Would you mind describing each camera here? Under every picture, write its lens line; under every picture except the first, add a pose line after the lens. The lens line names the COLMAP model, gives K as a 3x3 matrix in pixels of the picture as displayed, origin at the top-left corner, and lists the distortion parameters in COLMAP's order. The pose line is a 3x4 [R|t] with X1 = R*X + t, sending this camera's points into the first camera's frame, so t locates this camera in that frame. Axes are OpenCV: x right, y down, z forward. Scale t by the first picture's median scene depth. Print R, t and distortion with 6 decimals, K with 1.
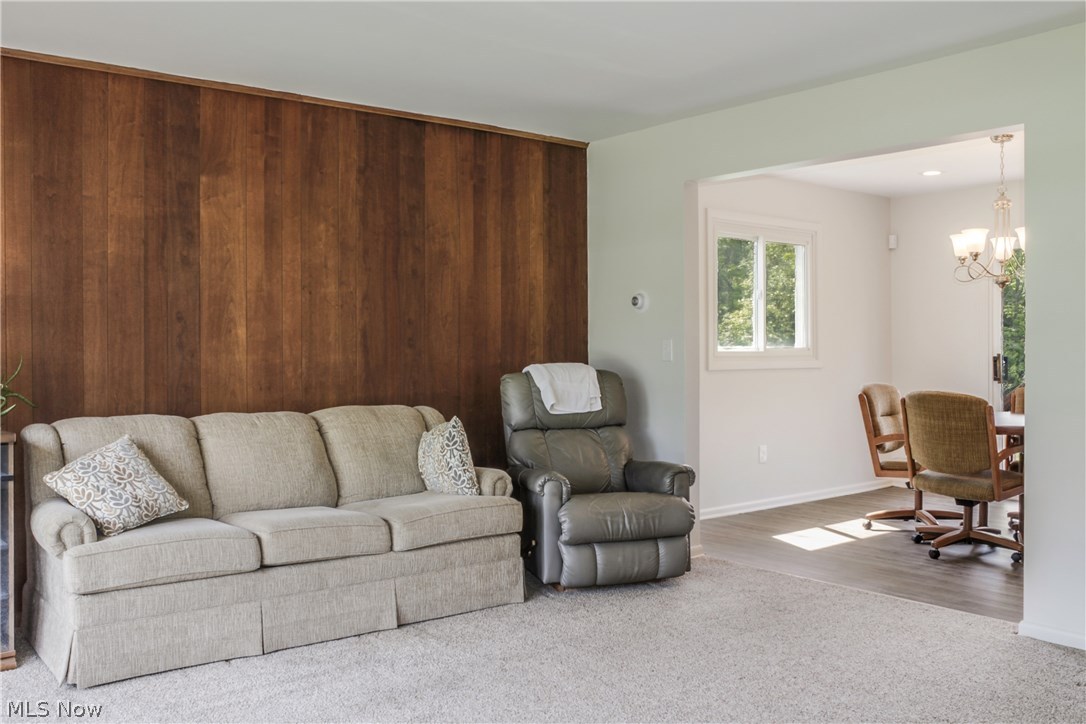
lens RADIAL K [[969.1, 0, 543.0], [0, 969.1, 362.0], [0, 0, 1]] dist [-0.009041, -0.001456]
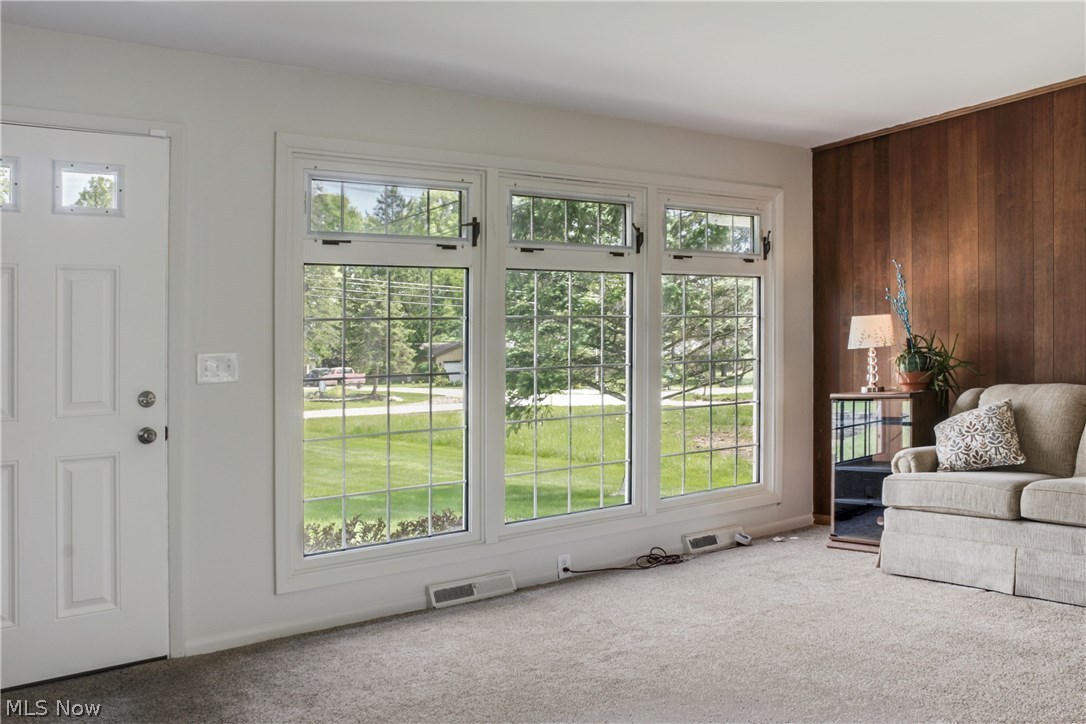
lens RADIAL K [[922.8, 0, 543.0], [0, 922.8, 362.0], [0, 0, 1]] dist [-0.078351, 0.002181]
pose [[-0.027866, -0.002255, -0.999609, 0.675022], [0.028205, 0.999598, -0.003041, 0.014919], [0.999214, -0.028279, -0.027792, 0.417729]]
